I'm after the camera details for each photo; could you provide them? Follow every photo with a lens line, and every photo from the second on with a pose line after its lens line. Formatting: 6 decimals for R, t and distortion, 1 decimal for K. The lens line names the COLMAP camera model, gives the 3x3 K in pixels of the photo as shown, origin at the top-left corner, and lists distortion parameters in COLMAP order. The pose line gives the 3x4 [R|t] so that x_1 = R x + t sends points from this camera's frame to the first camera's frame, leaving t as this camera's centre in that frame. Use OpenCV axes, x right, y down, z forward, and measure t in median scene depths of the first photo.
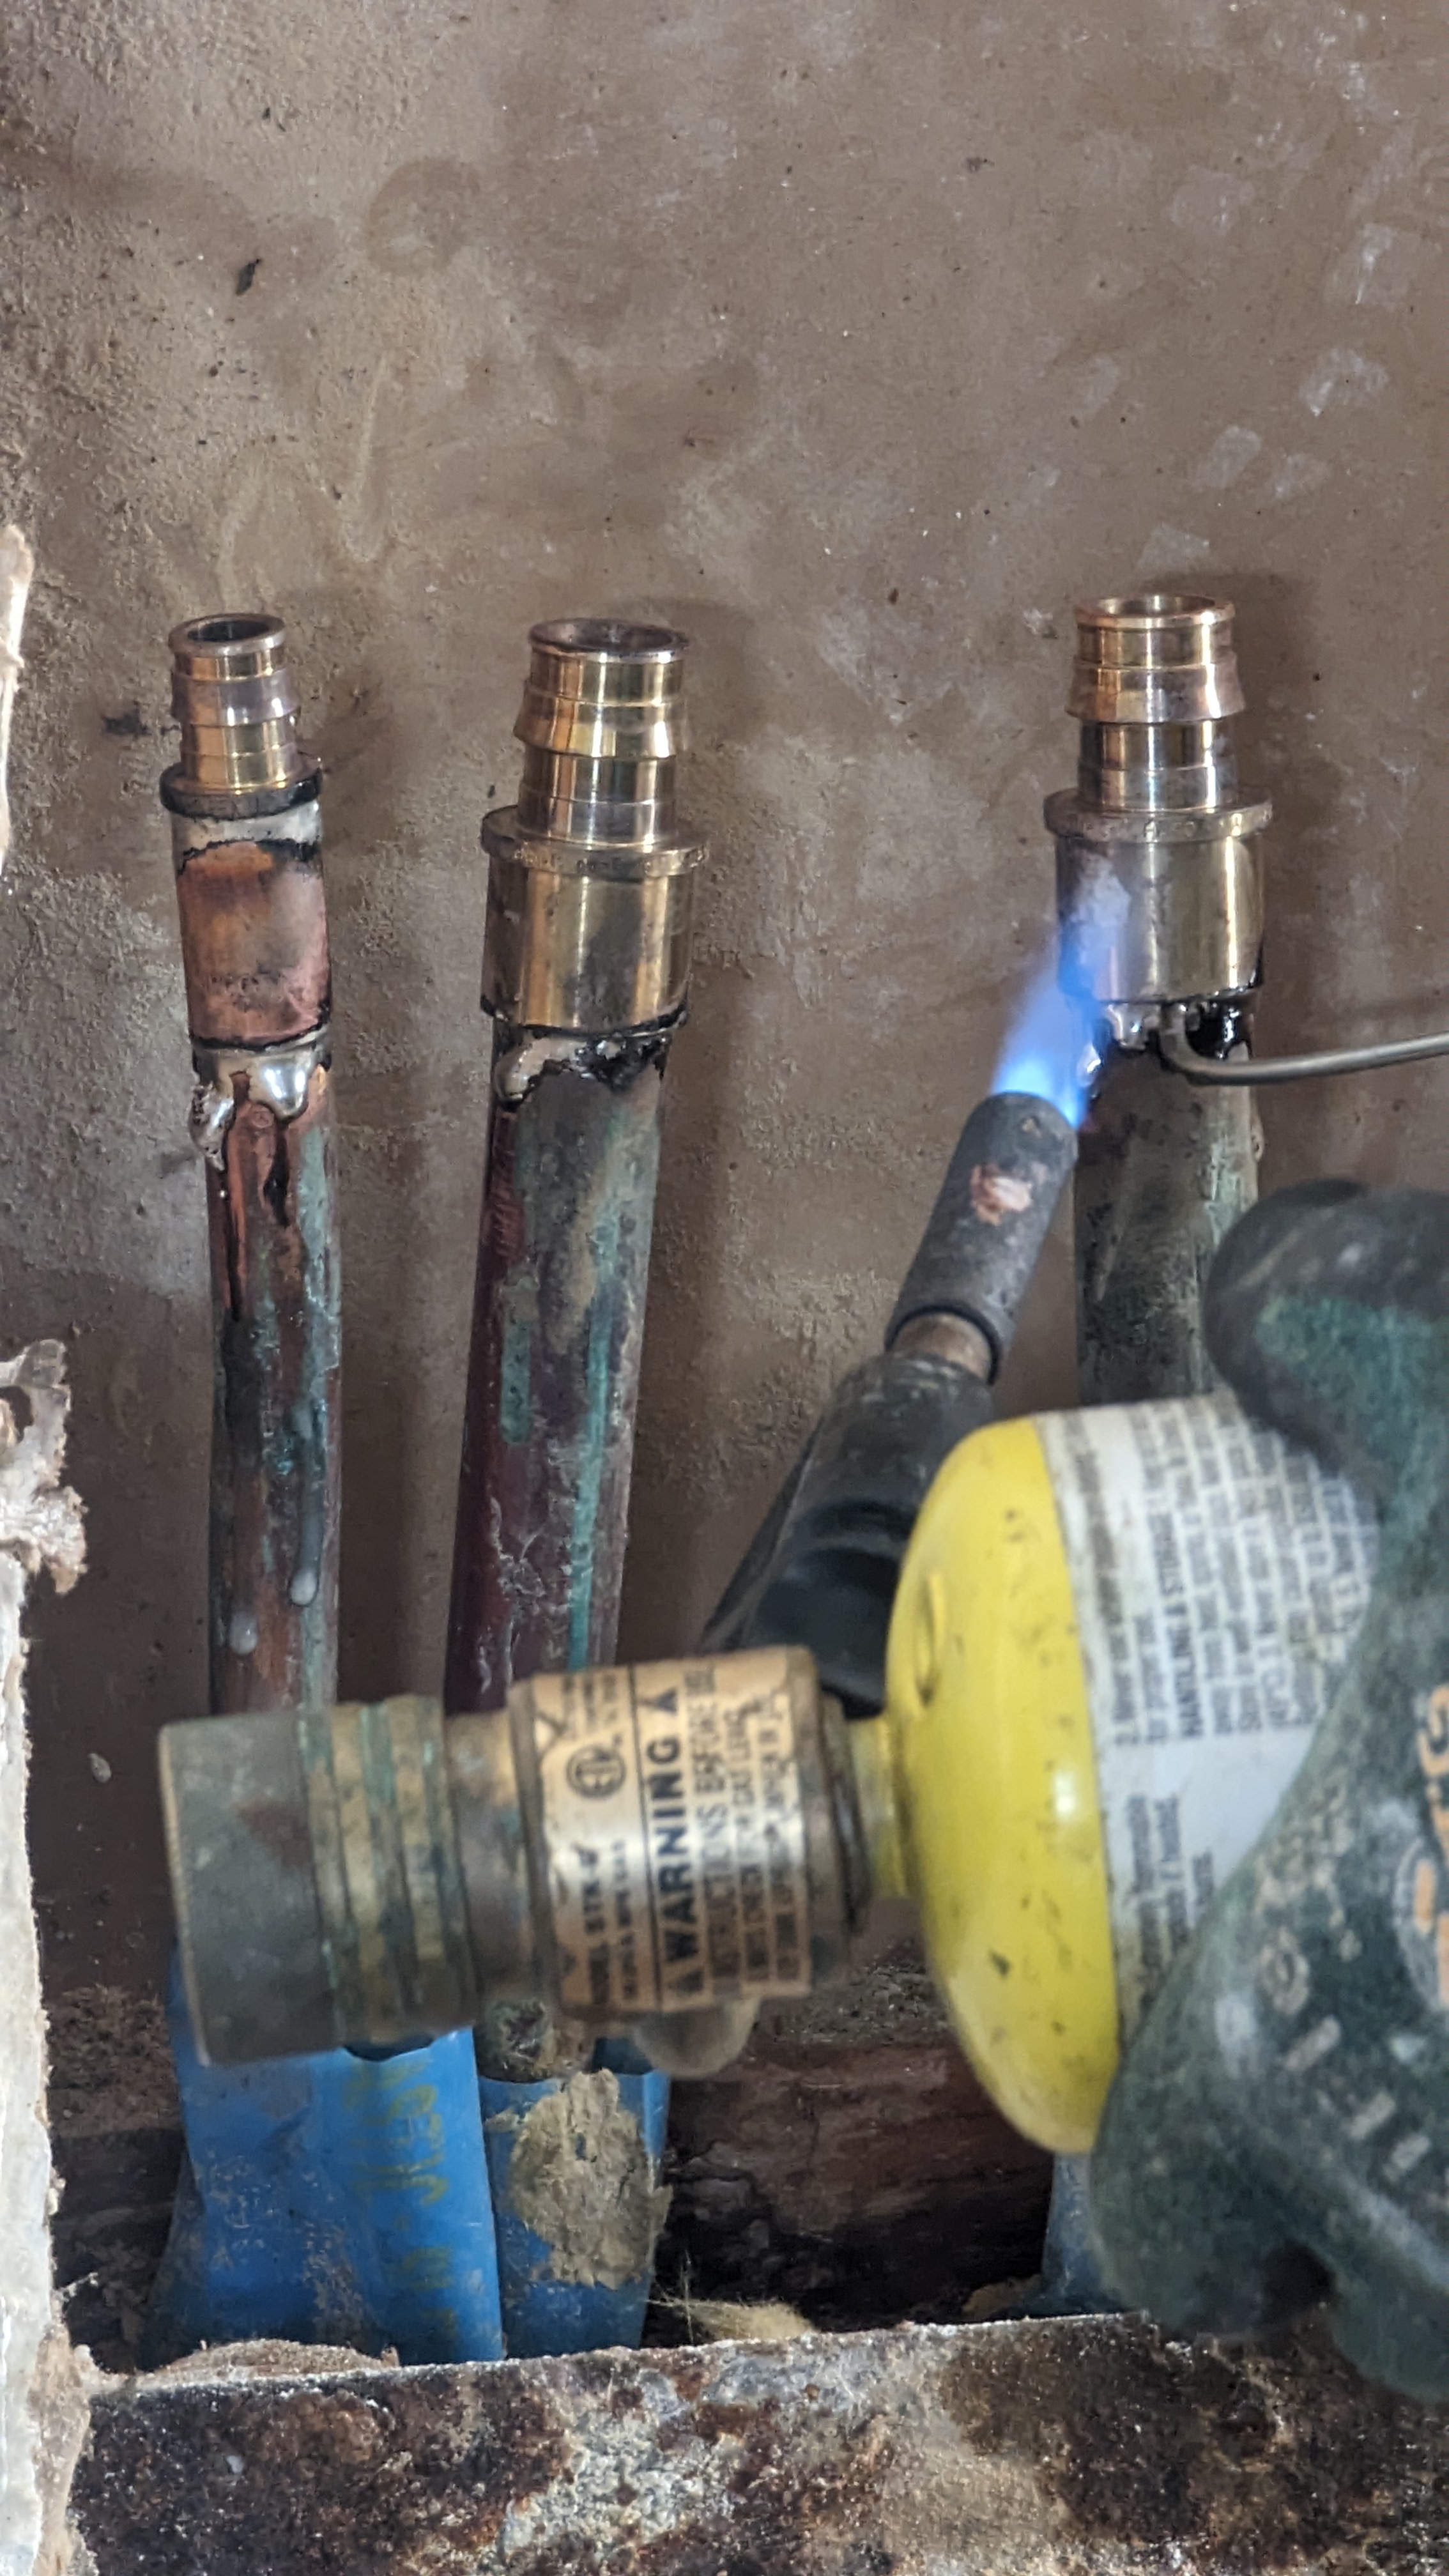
lens RADIAL K [[14093.1, 0, 726.8], [0, 14093.1, 1295.8], [0, 0, 1]] dist [0.255743, 3.554707]
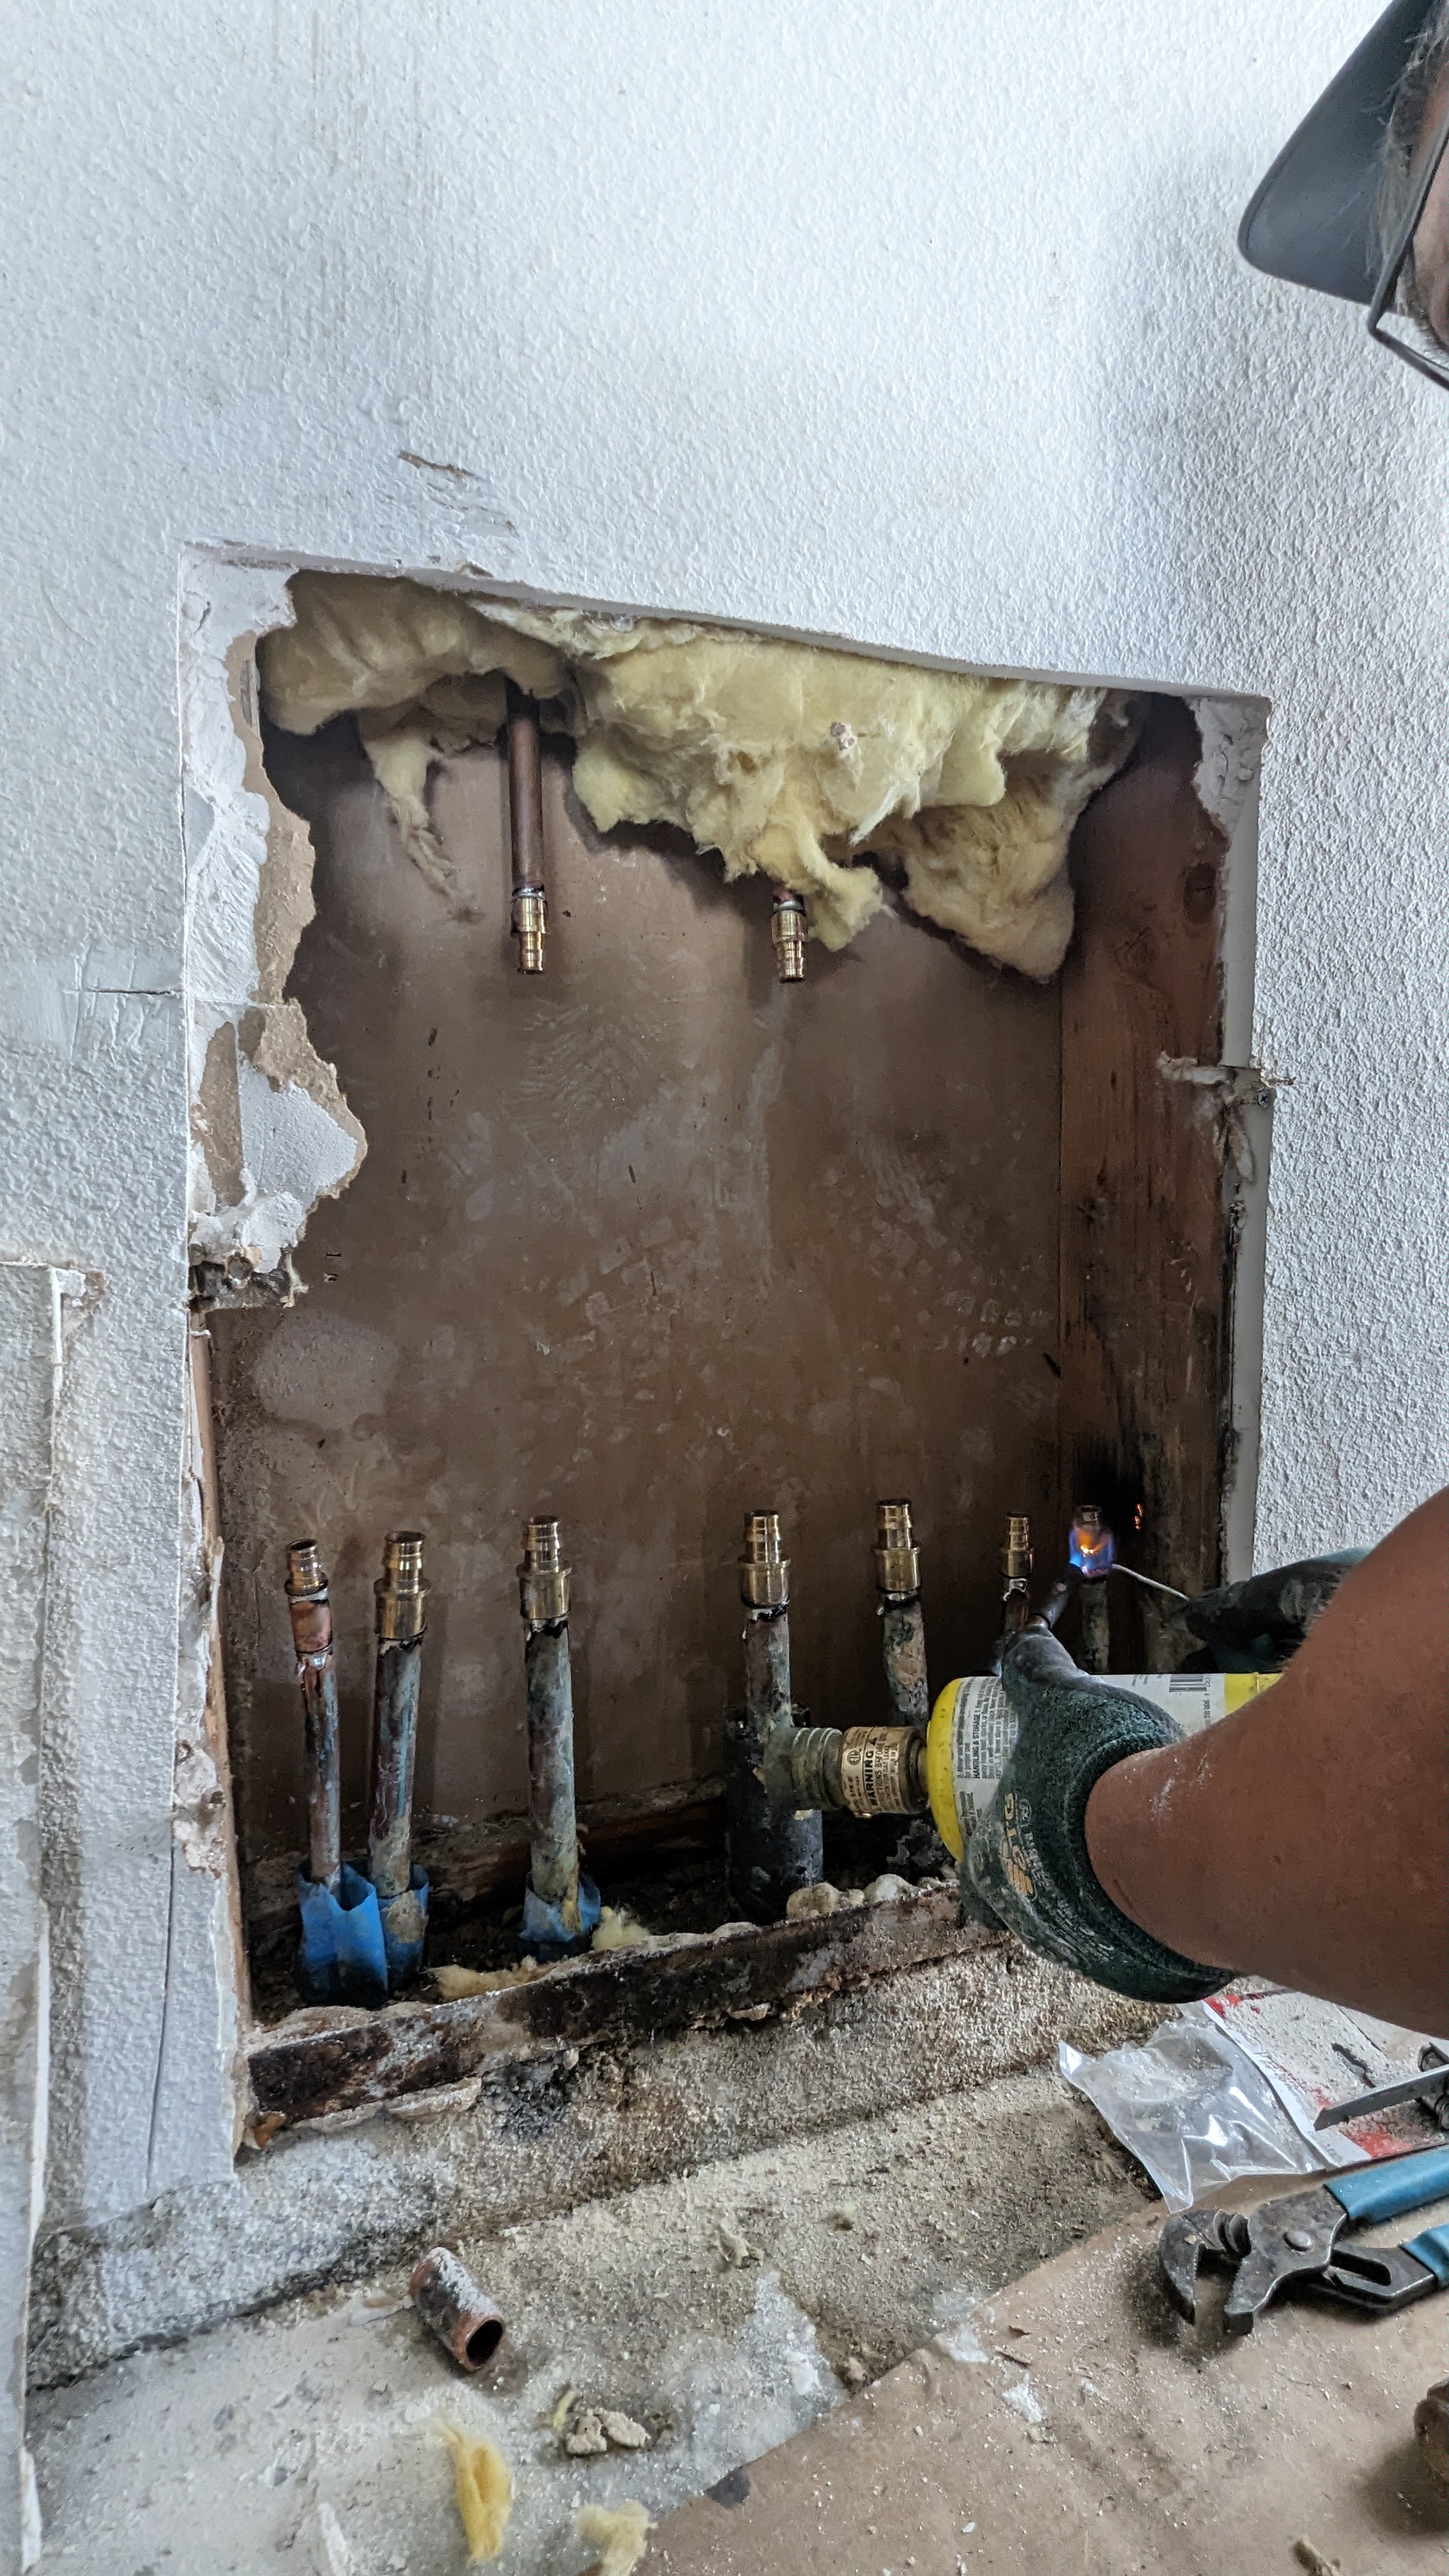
lens RADIAL K [[1251.3, 0, 693.1], [0, 1251.3, 1296.4], [0, 0, 1]] dist [0.000526, 0.002172]
pose [[0.985054, -0.014927, 0.171600, 0.012205], [0.035969, 0.992101, -0.120177, -0.068118], [-0.168450, 0.124553, 0.977809, 0.627360]]
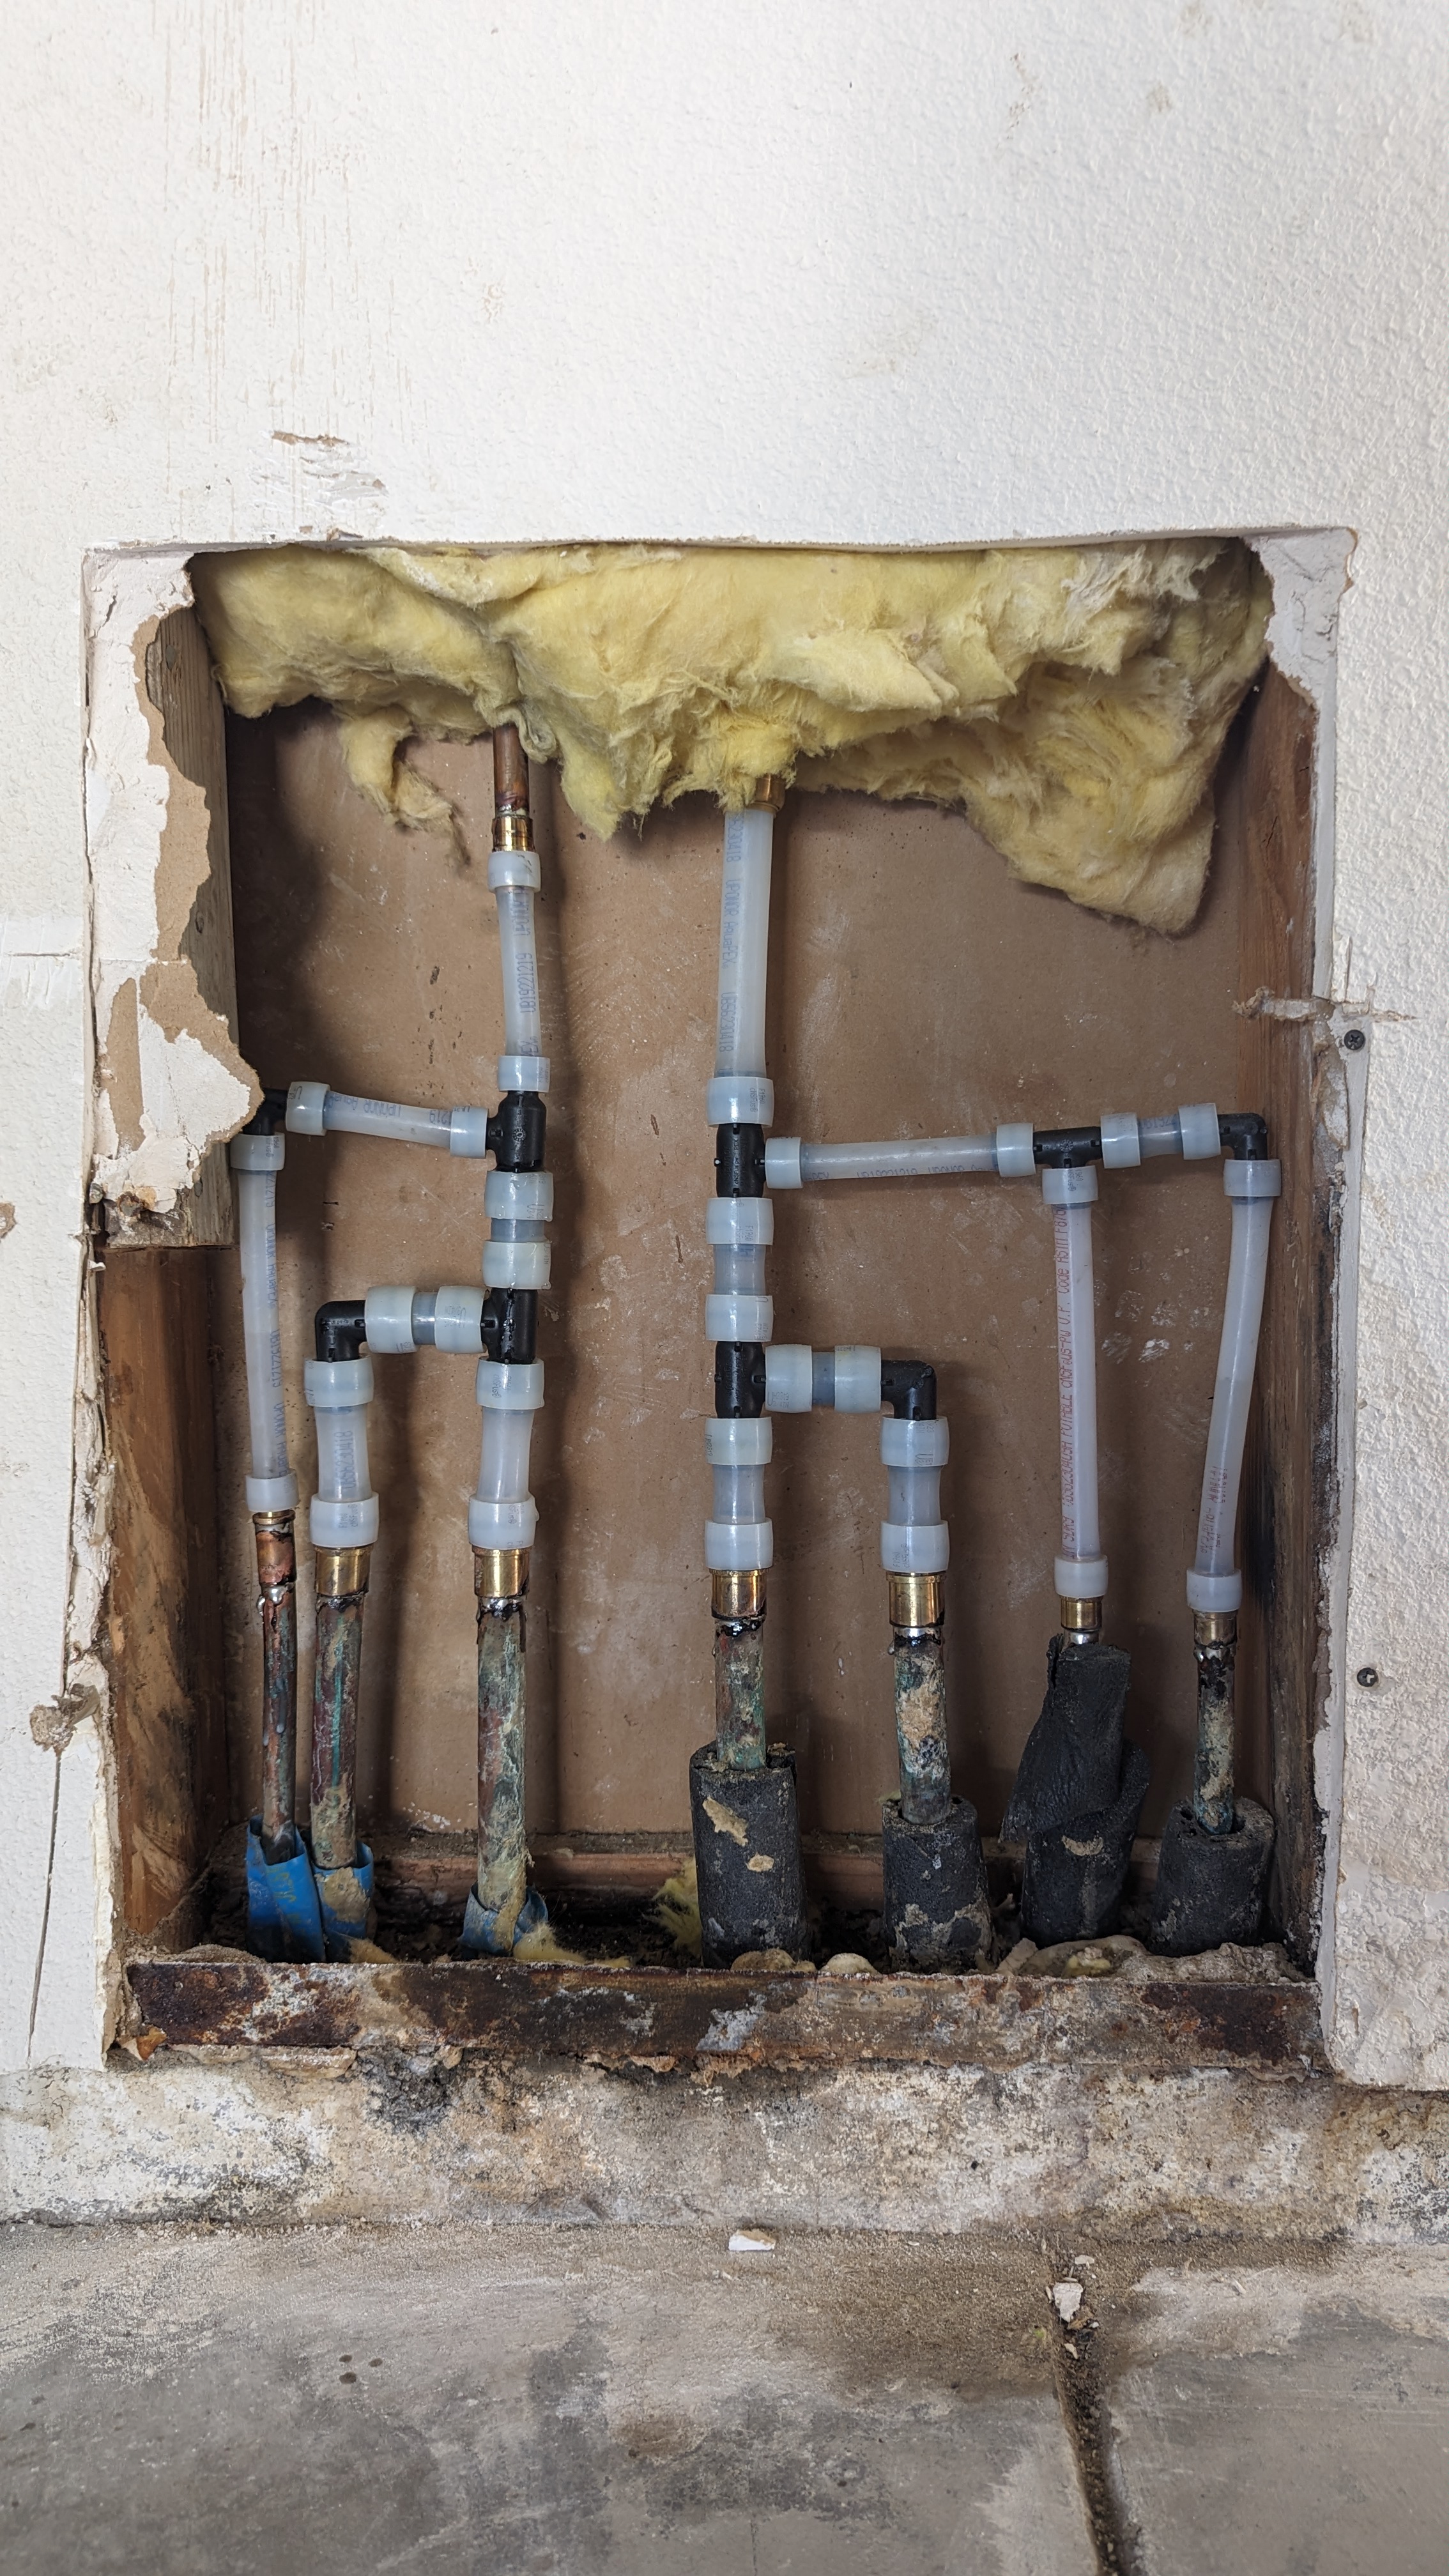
lens RADIAL K [[1859.8, 0, 724.2], [0, 1859.8, 1284.1], [0, 0, 1]] dist [0.045200, -0.035948]
pose [[0.974104, 0.031877, -0.223841, 0.202764], [-0.061631, 0.989958, -0.127222, -0.044493], [0.217537, 0.137723, 0.966287, 0.515829]]
